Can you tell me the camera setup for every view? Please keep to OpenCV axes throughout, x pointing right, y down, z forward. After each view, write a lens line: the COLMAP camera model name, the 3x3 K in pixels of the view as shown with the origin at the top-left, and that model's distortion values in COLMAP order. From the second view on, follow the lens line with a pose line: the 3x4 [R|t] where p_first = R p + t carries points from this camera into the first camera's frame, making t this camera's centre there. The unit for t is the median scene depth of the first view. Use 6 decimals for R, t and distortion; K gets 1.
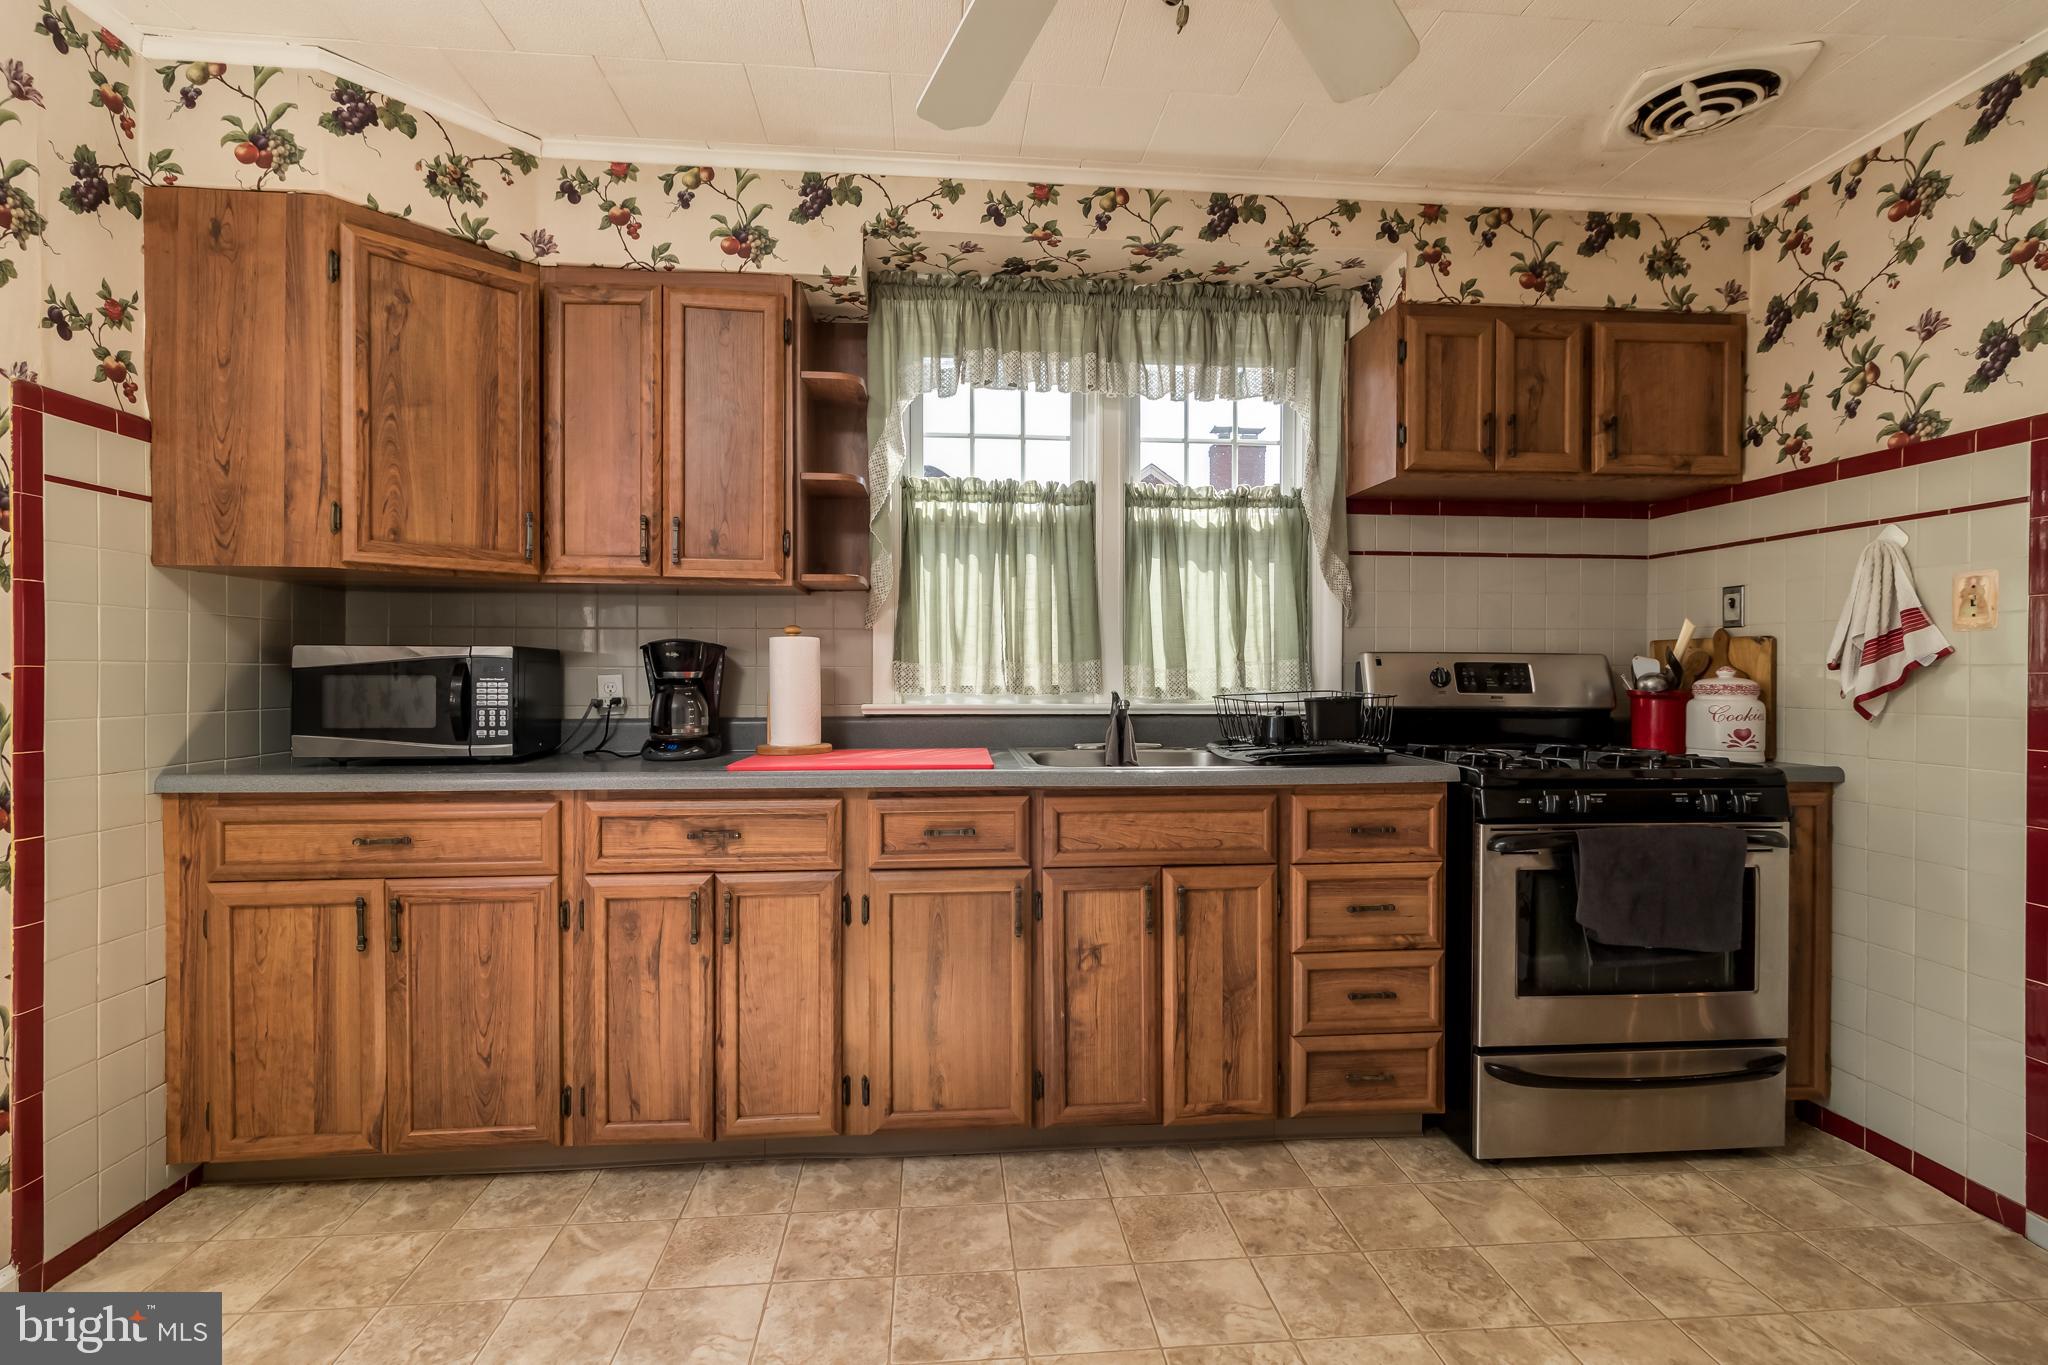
lens RADIAL K [[960.0, 0, 1018.1], [0, 960.0, 677.8], [0, 0, 1]] dist [0.007418, 0.000978]
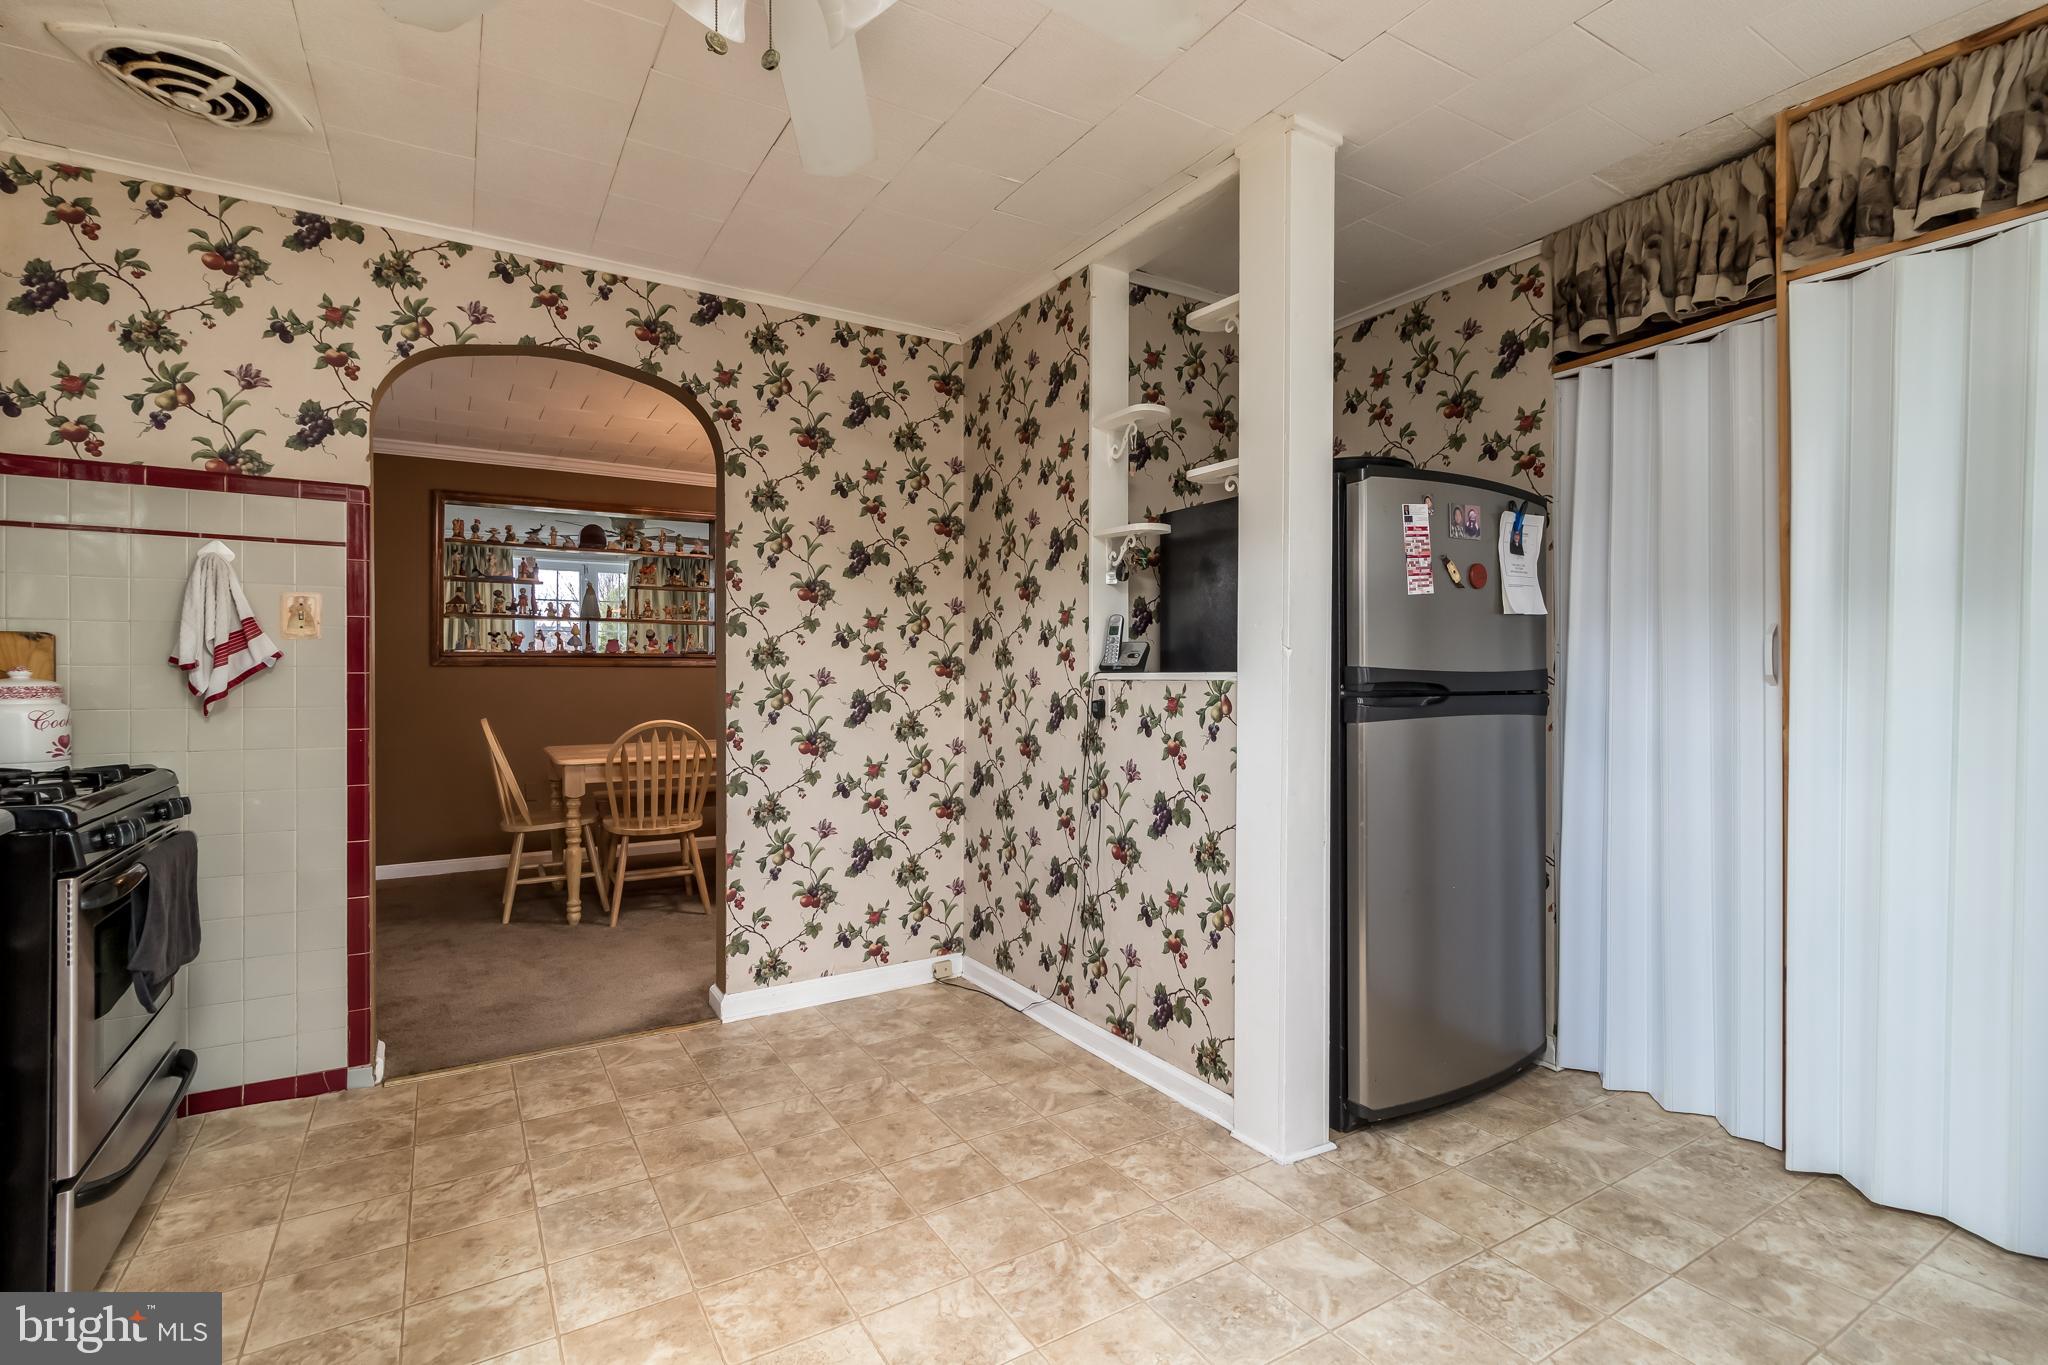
lens RADIAL K [[960.0, 0, 1022.1], [0, 960.0, 674.2], [0, 0, 1]] dist [0.007418, 0.000978]
pose [[-0.451944, -0.005157, 0.892031, -0.540055], [0.003860, 0.999963, 0.007737, -0.009069], [-0.892038, 0.006940, -0.451907, 0.705293]]
